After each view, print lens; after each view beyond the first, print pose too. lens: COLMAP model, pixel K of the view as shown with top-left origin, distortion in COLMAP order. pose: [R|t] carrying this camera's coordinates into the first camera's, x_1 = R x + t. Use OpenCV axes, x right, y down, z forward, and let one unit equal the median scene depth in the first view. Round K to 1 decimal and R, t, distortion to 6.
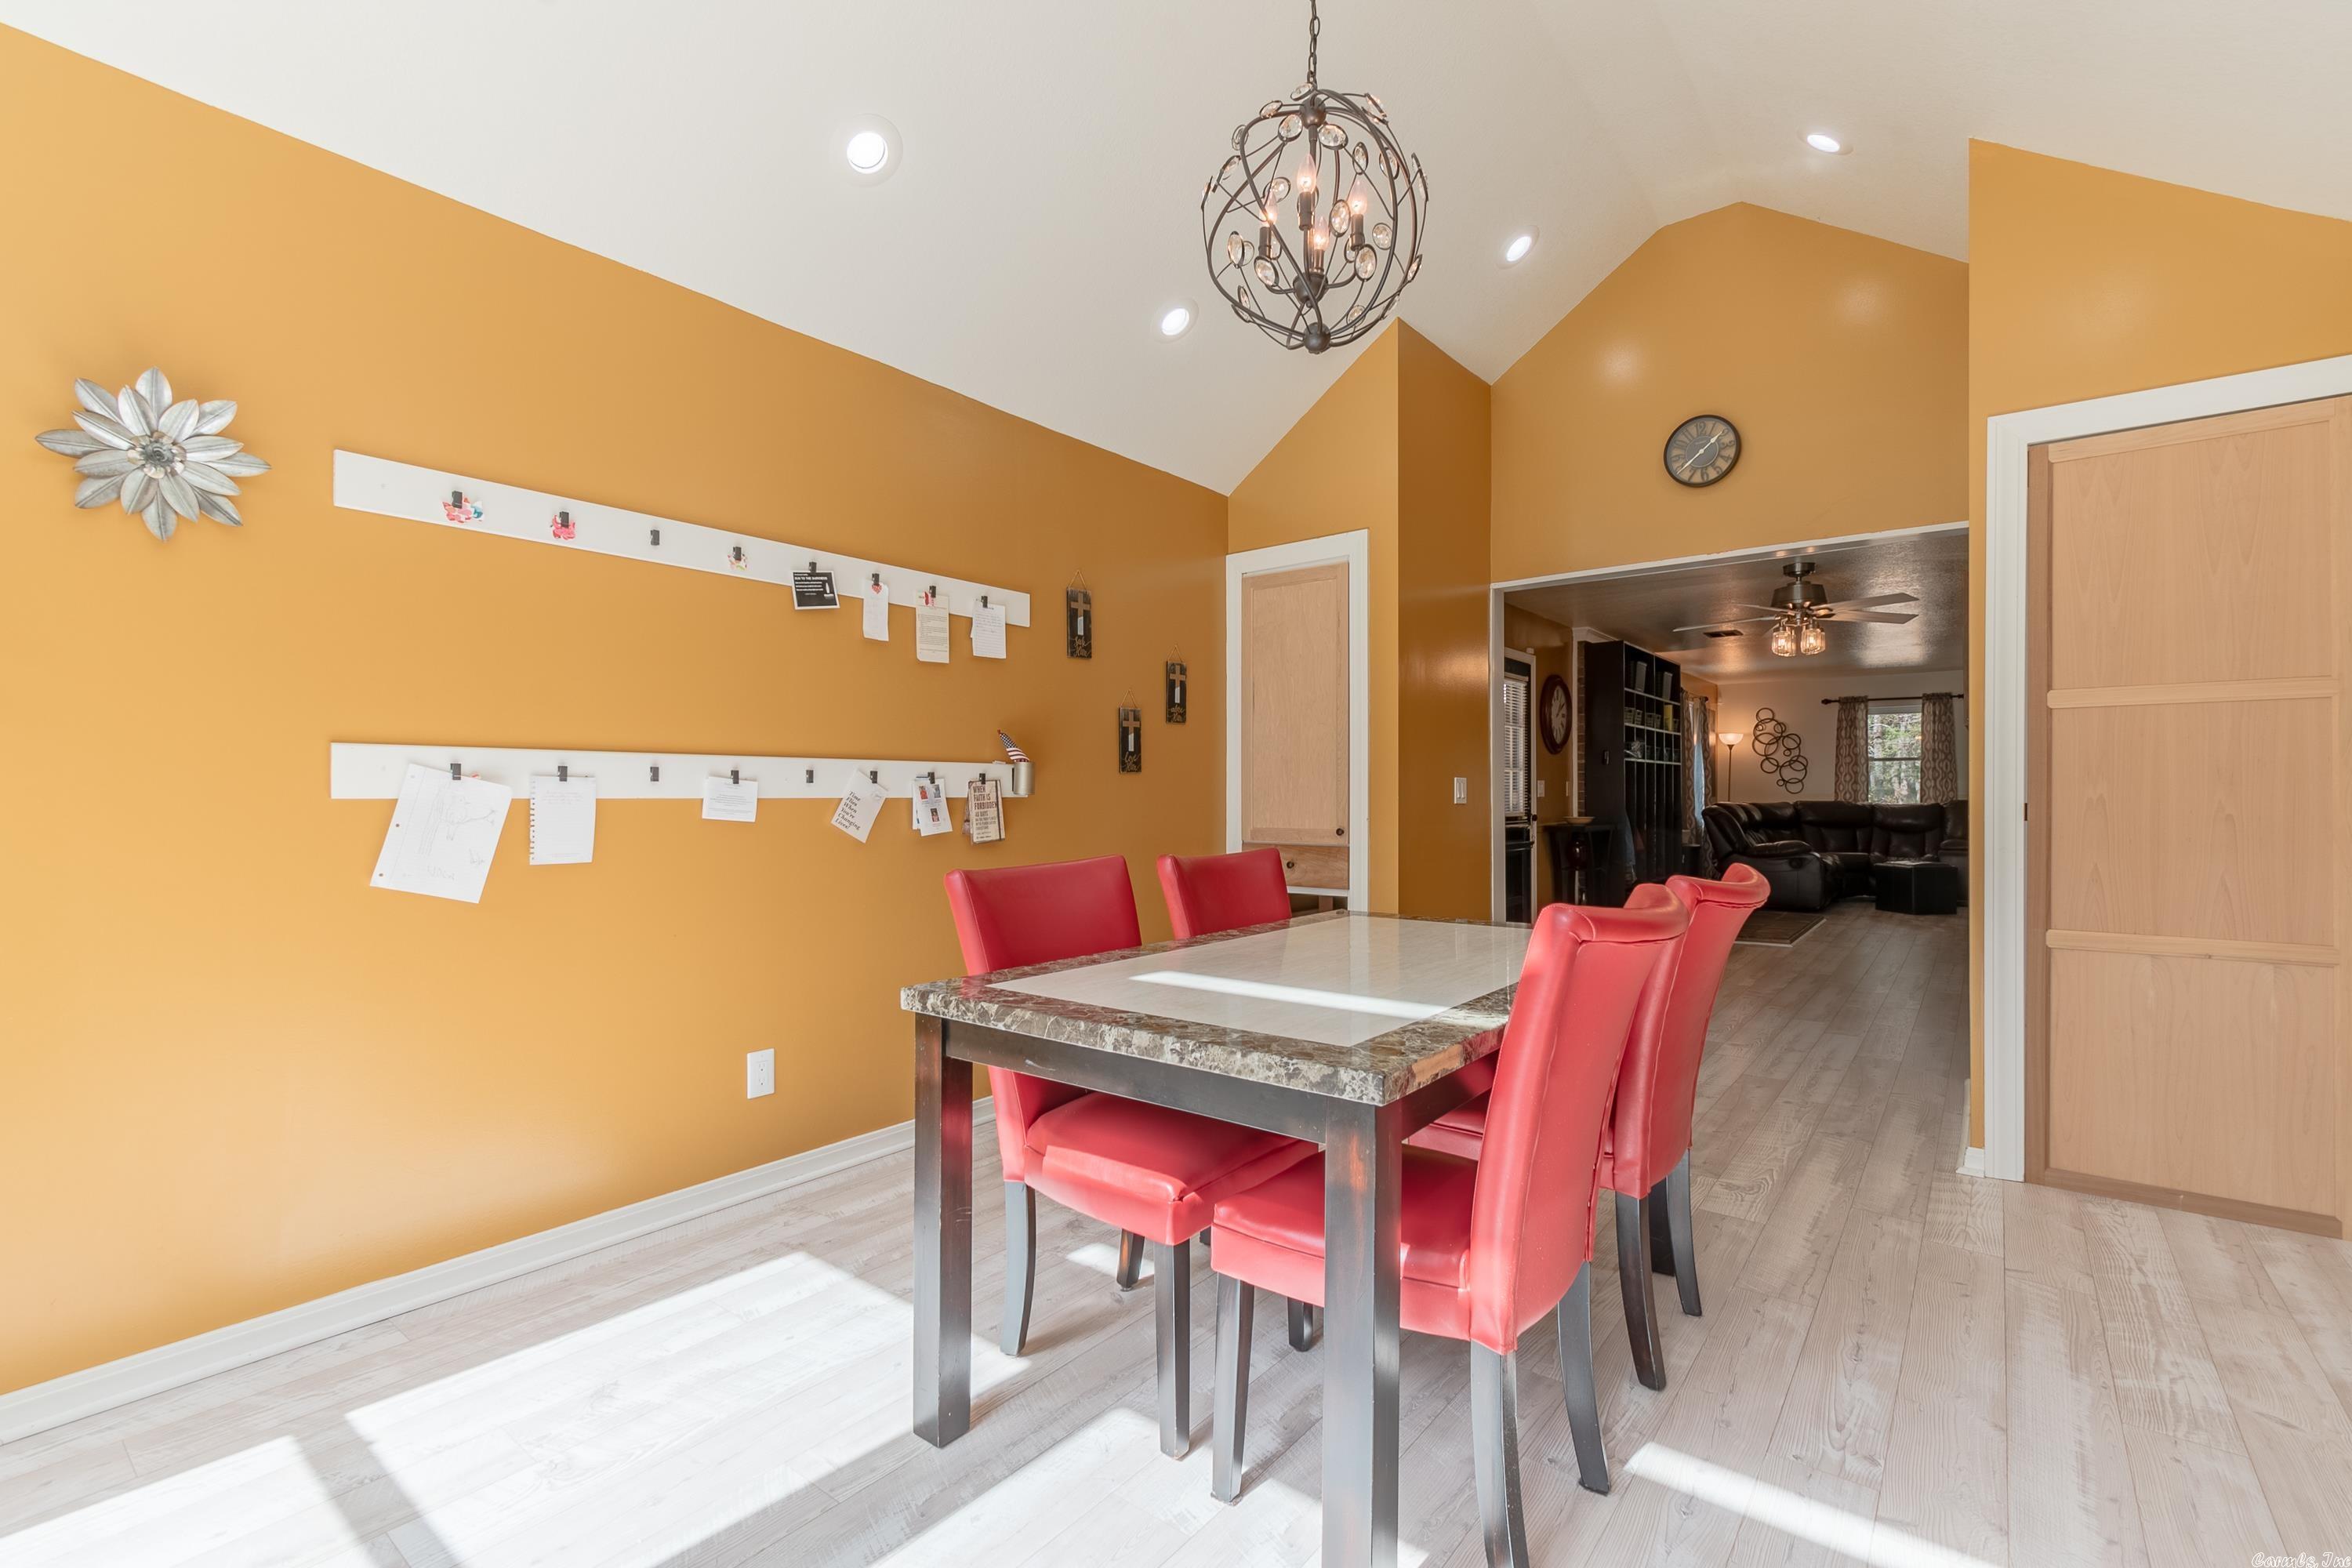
lens RADIAL K [[1049.0, 0, 1179.7], [0, 1049.0, 792.8], [0, 0, 1]] dist [0.000458, -0.001330]
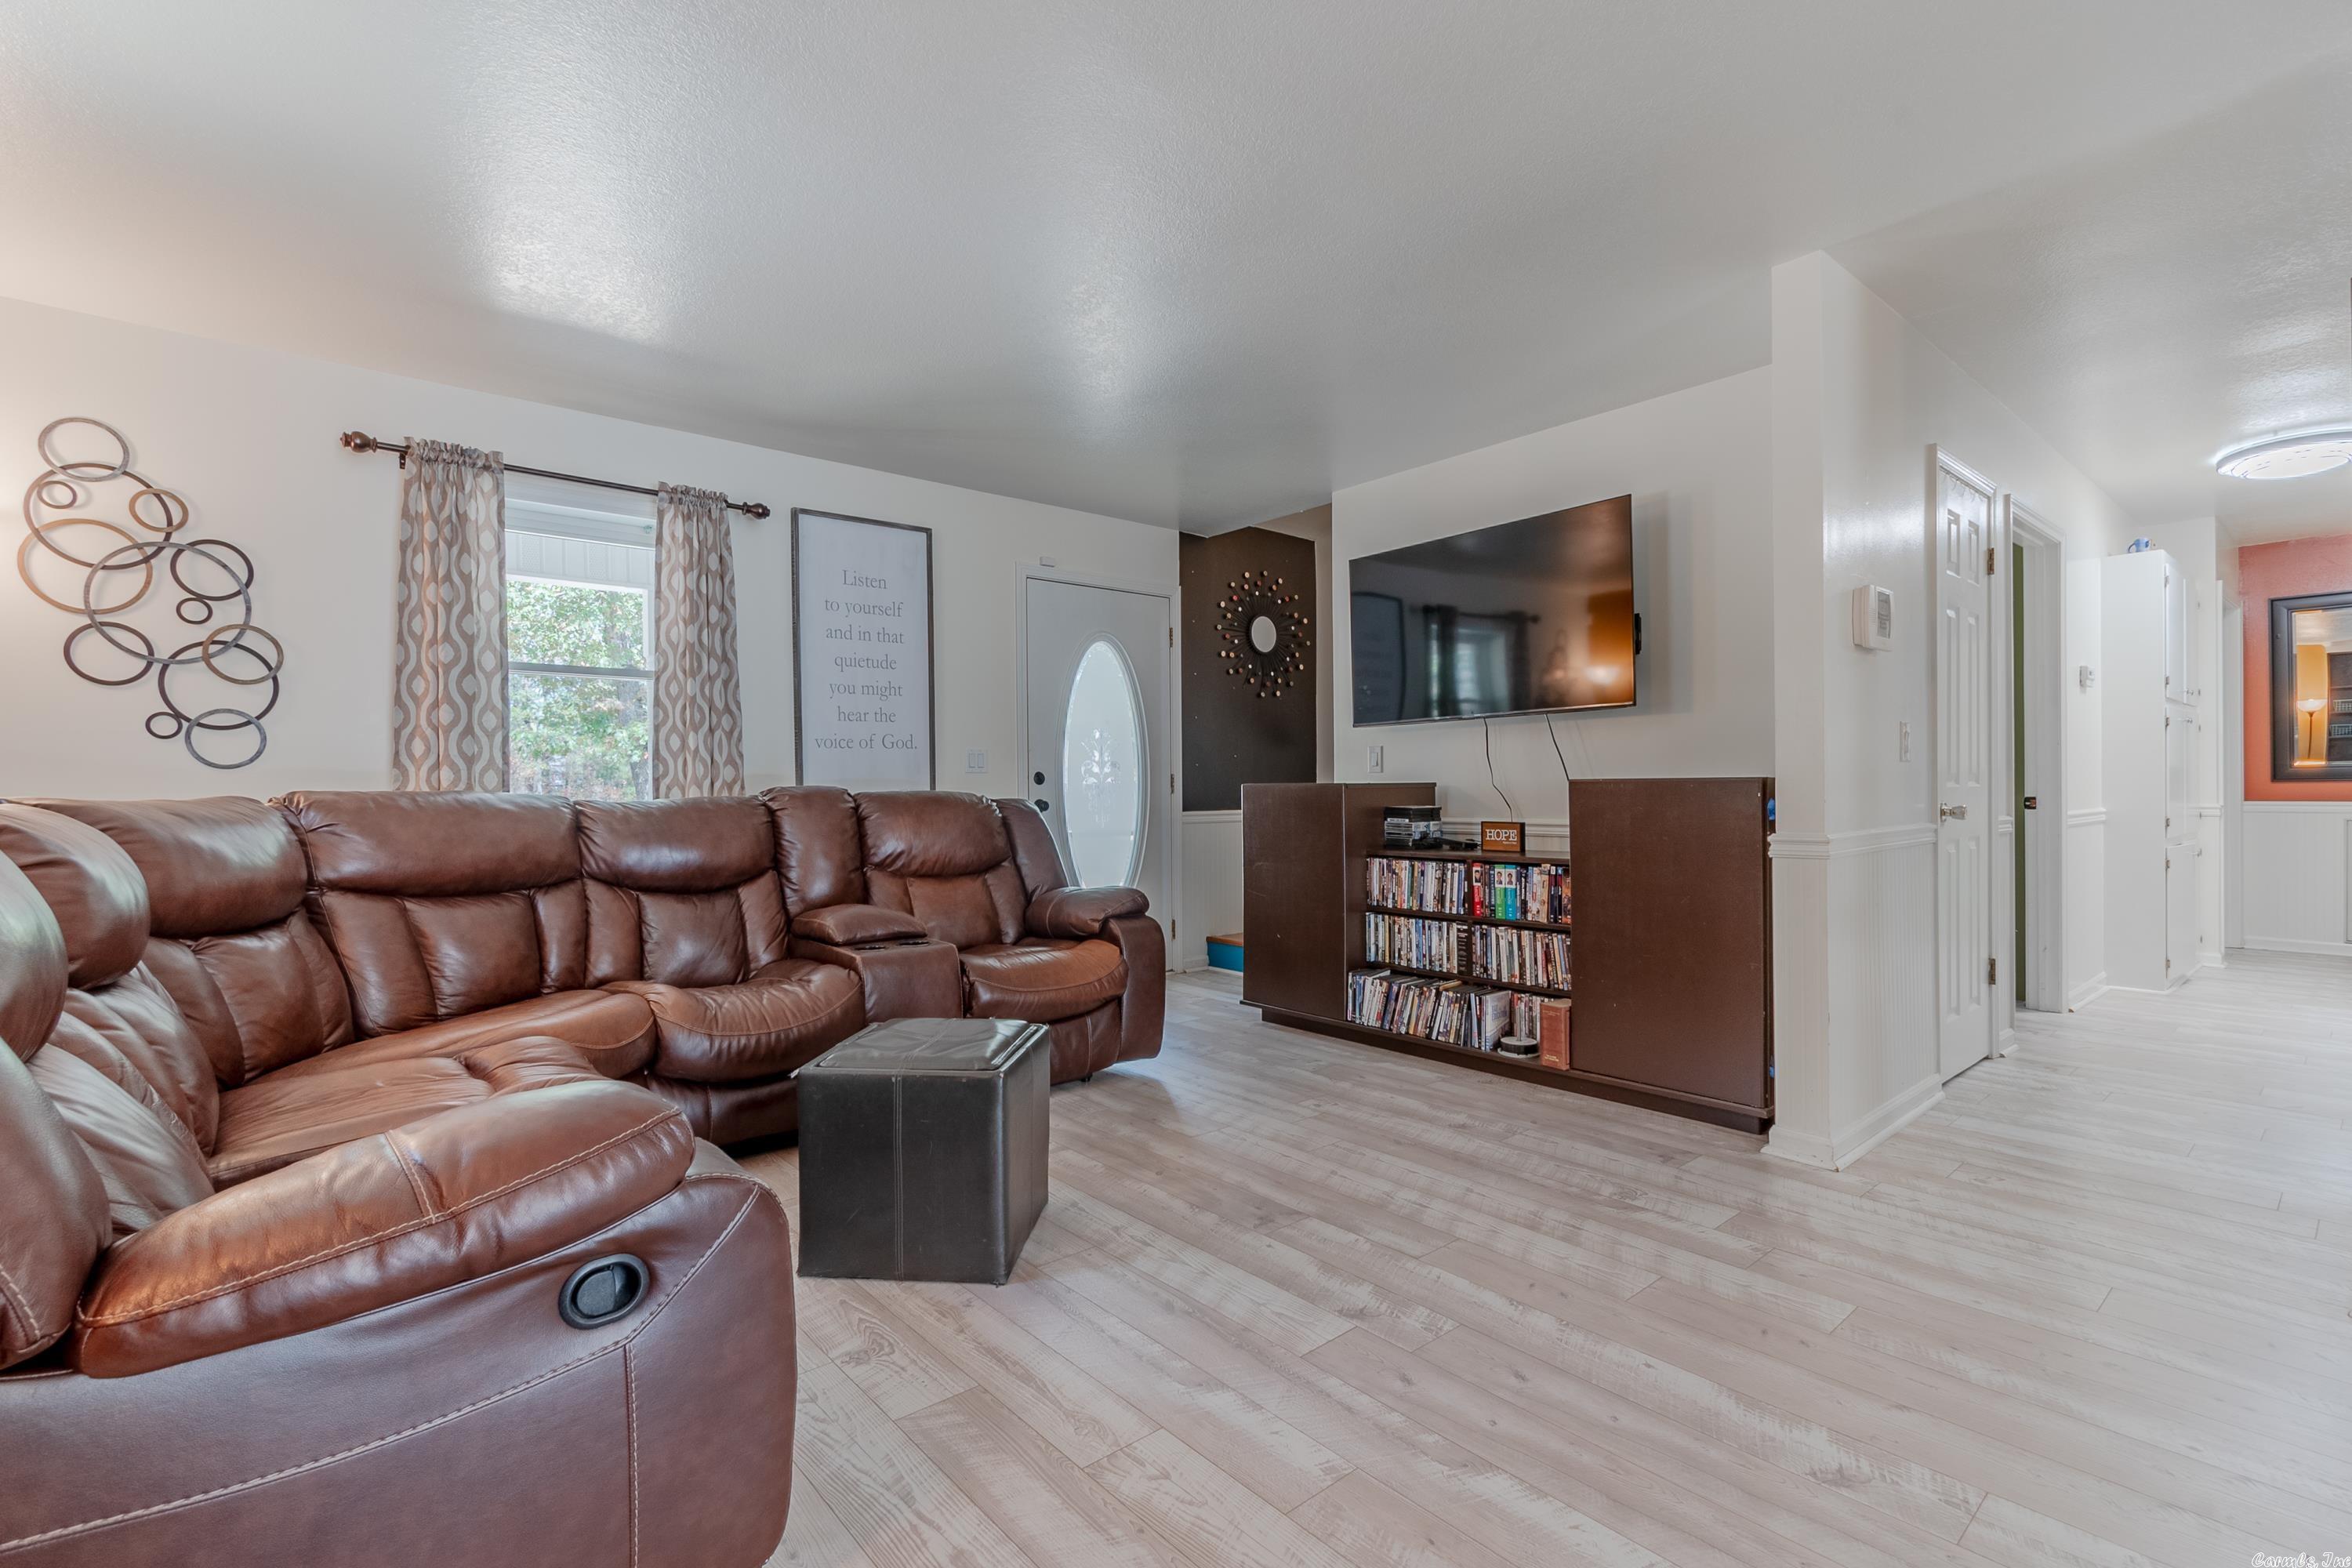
lens RADIAL K [[1049.0, 0, 1166.8], [0, 1049.0, 796.2], [0, 0, 1]] dist [0.000458, -0.001330]
pose [[0.195962, -0.002595, 0.980608, 0.372735], [0.006651, 0.999977, 0.001317, 0.009269], [-0.980589, 0.006264, 0.195974, 0.714753]]
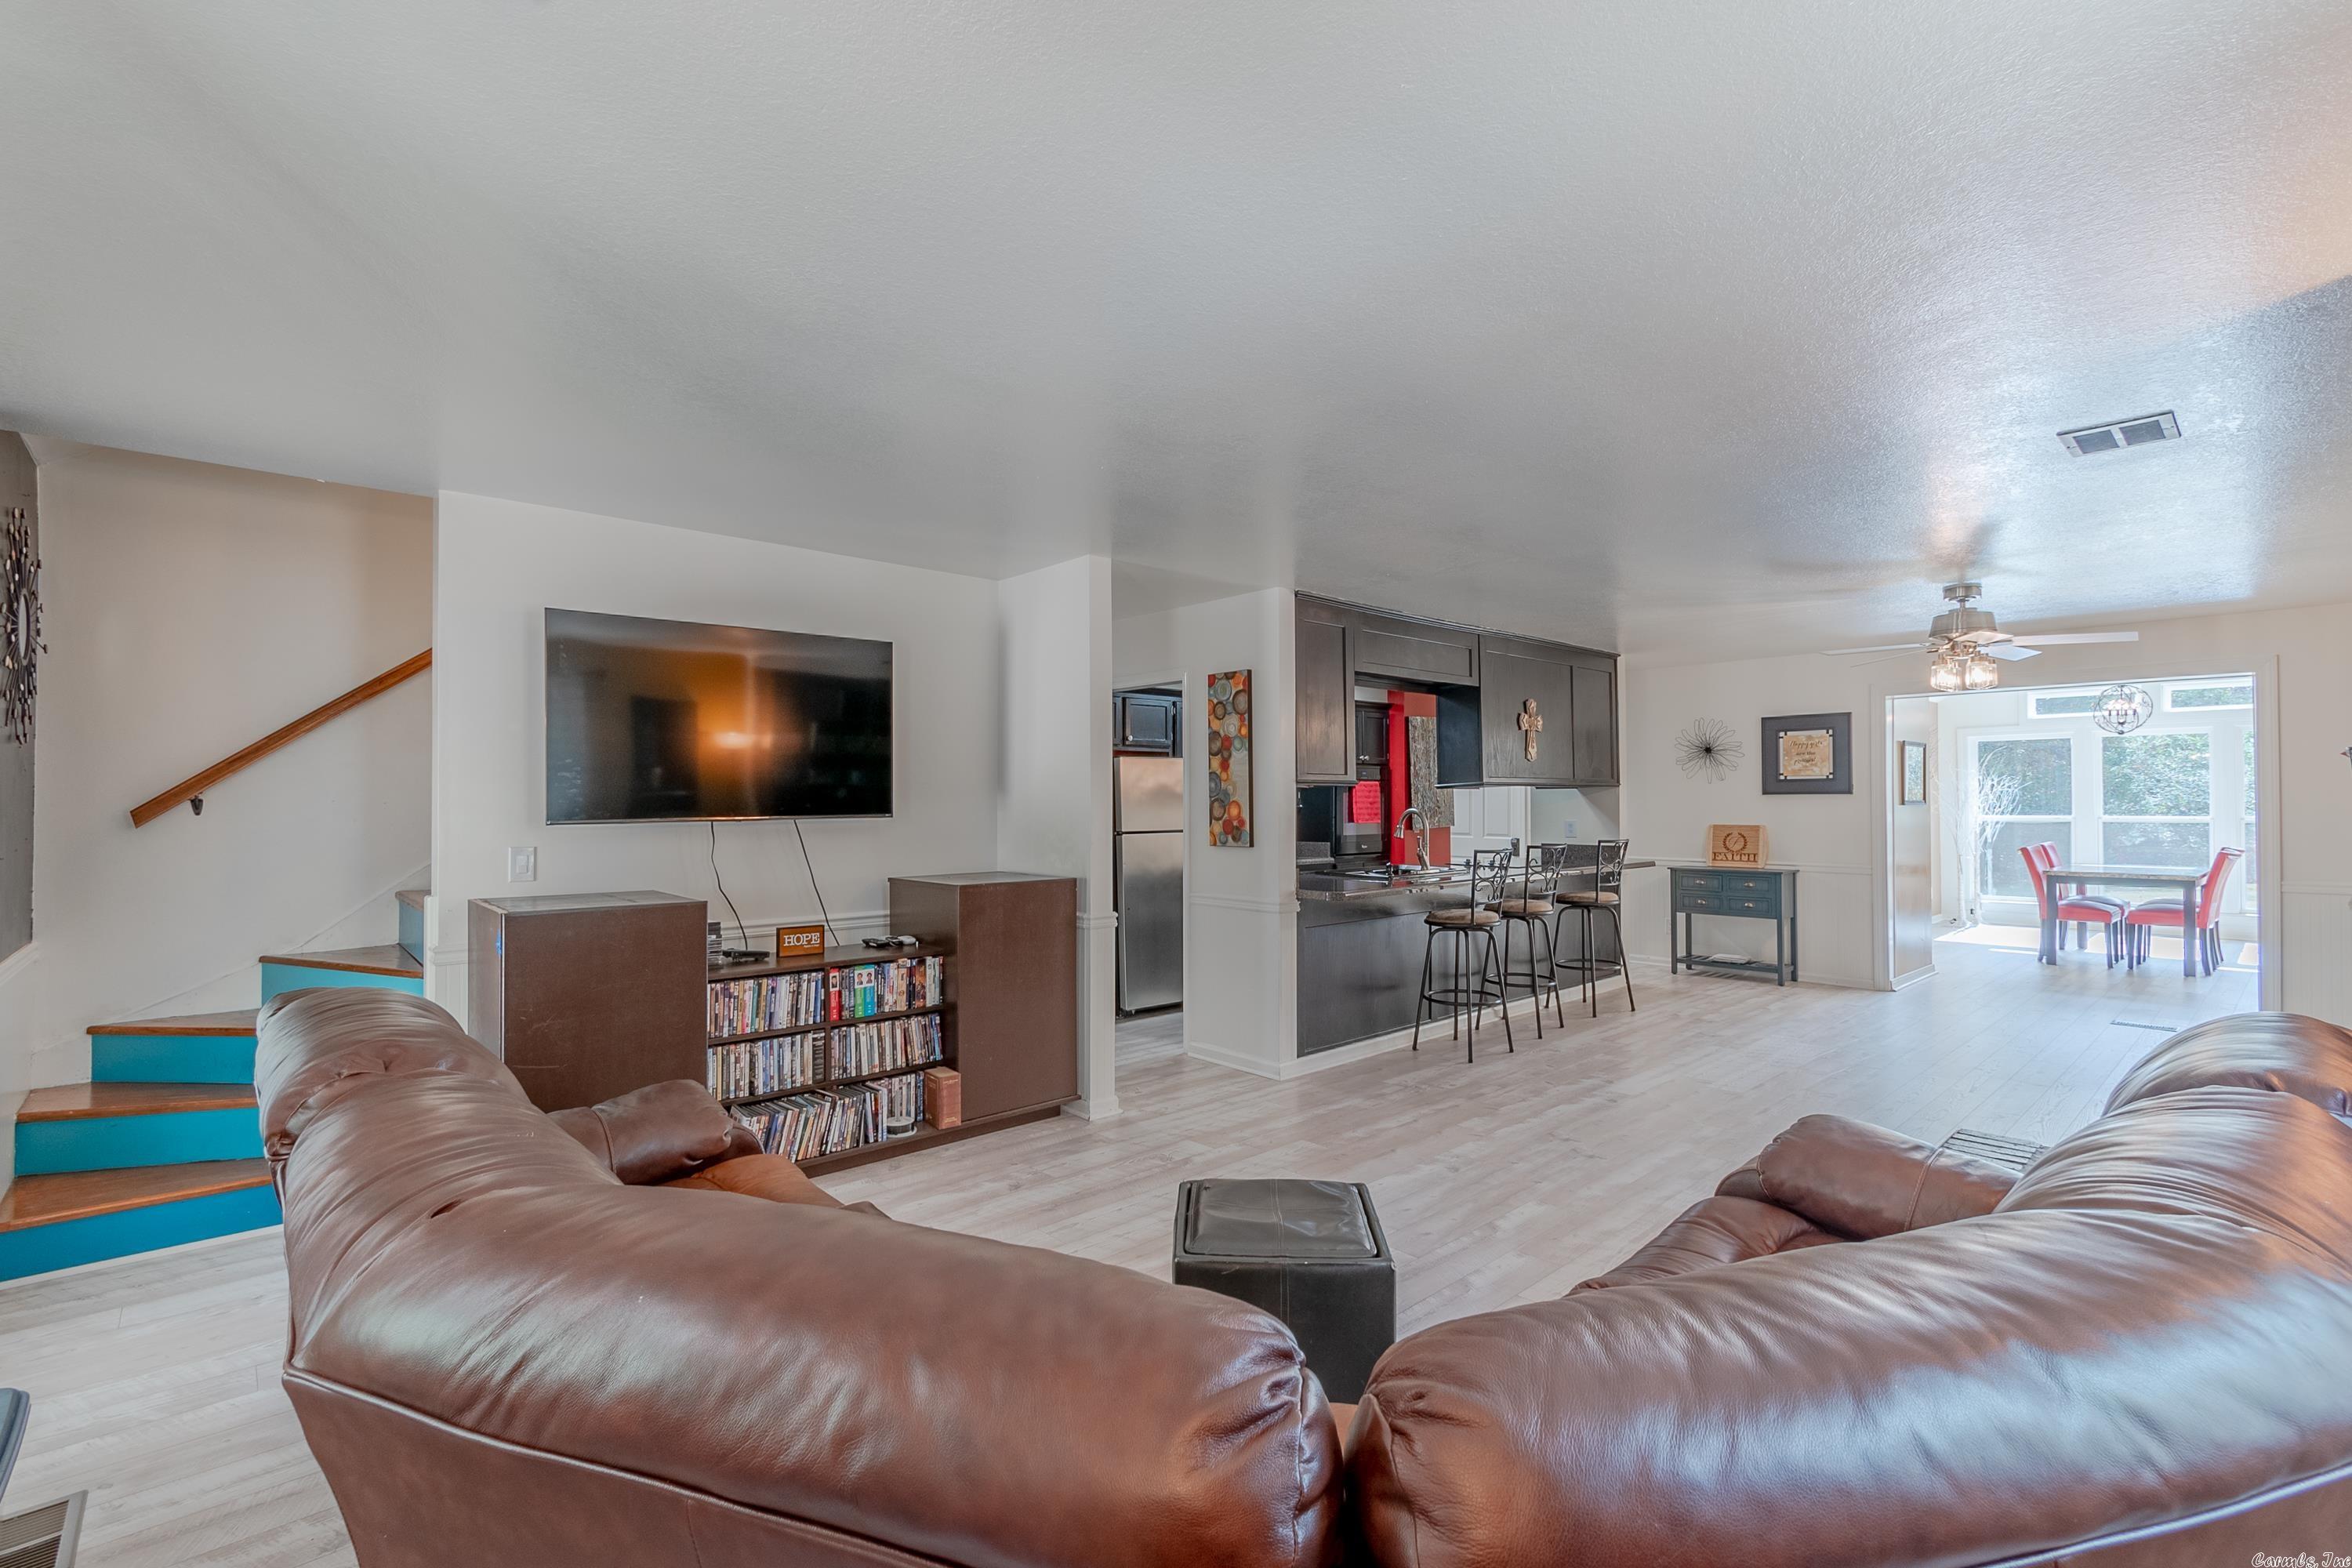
lens RADIAL K [[1049.0, 0, 1165.0], [0, 1049.0, 789.8], [0, 0, 1]] dist [0.000458, -0.001330]
pose [[-0.986173, 0.013373, 0.165178, 0.705693], [0.011059, 0.999827, -0.014924, -0.046203], [-0.165349, -0.012890, -0.986151, 1.250233]]
